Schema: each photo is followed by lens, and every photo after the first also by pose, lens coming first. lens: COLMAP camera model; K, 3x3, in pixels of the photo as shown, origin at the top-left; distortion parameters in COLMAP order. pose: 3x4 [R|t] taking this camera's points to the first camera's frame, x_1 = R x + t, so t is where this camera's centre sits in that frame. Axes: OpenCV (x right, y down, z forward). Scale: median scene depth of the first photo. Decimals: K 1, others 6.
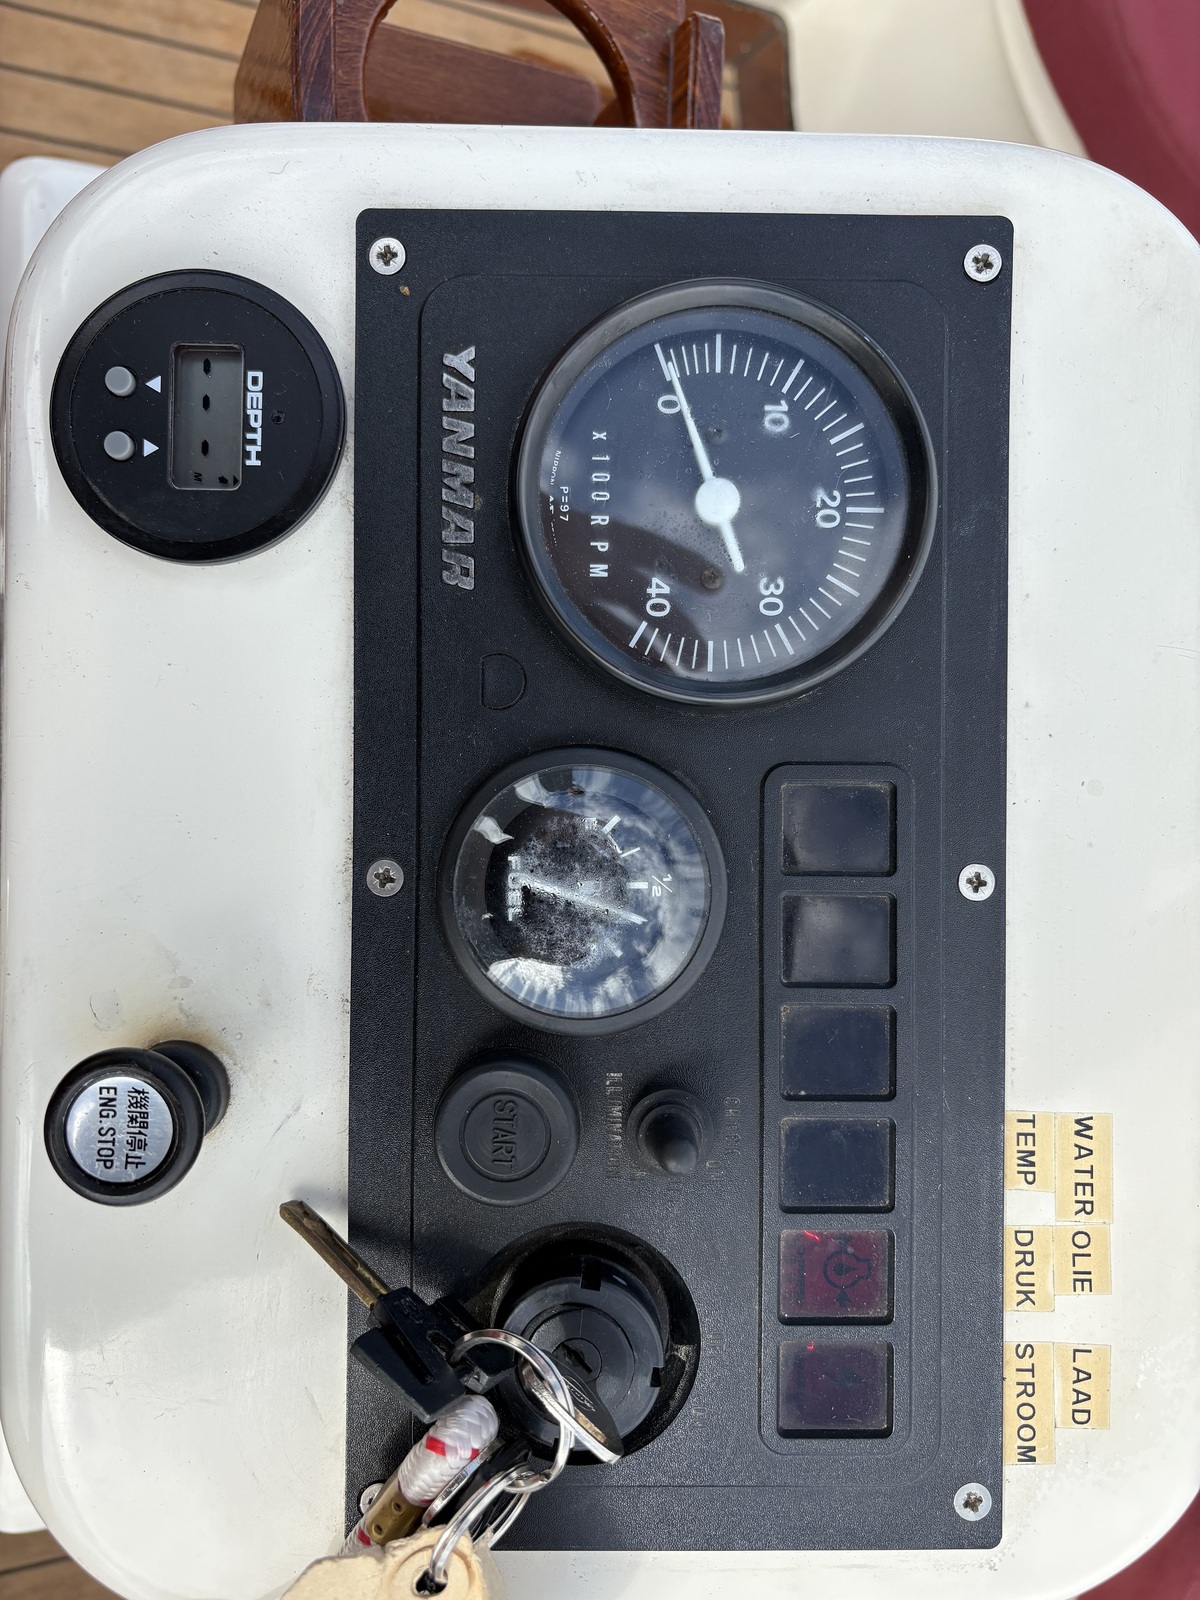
lens RADIAL K [[1241.4, 0, 592.1], [0, 1241.4, 807.5], [0, 0, 1]] dist [0.029473, -0.038428]
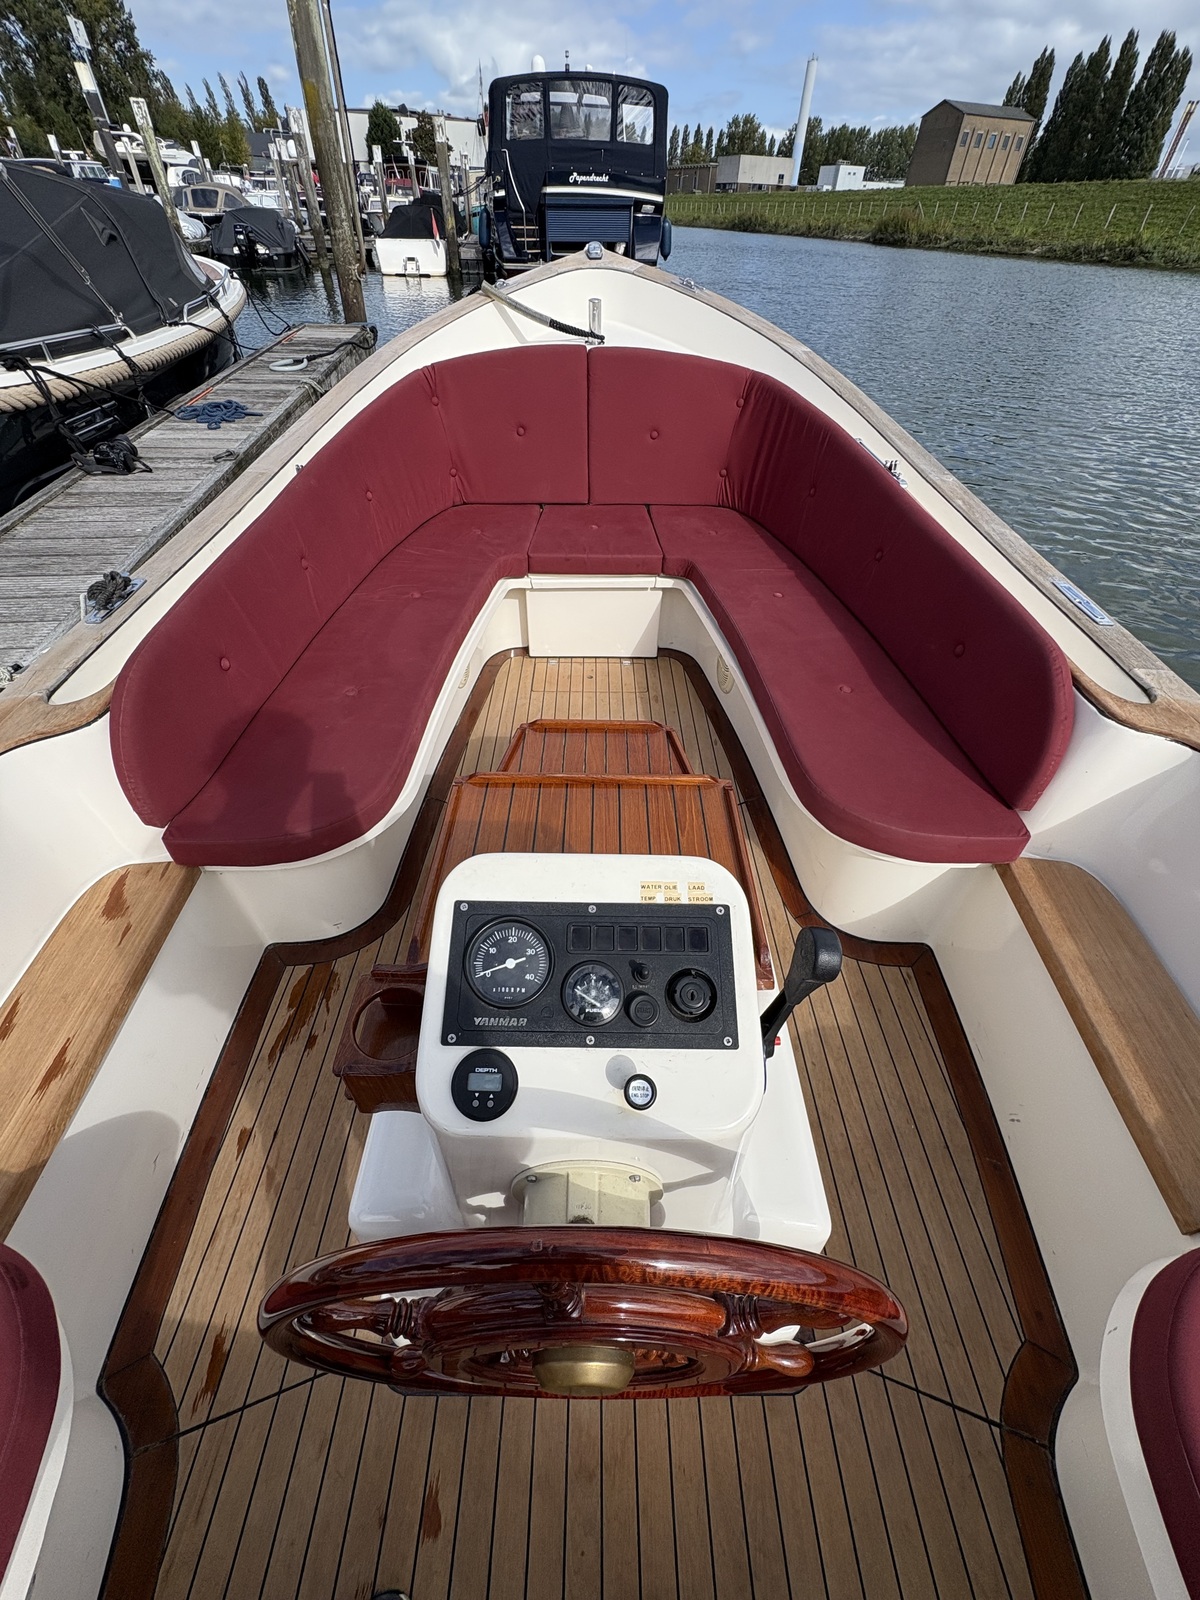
lens RADIAL K [[644.5, 0, 595.4], [0, 644.5, 794.4], [0, 0, 1]] dist [-0.007658, 0.000309]
pose [[0.006184, -0.925376, 0.379001, -0.226151], [0.999980, 0.006194, -0.001193, 0.072798], [-0.001244, 0.379001, 0.925395, -1.478298]]
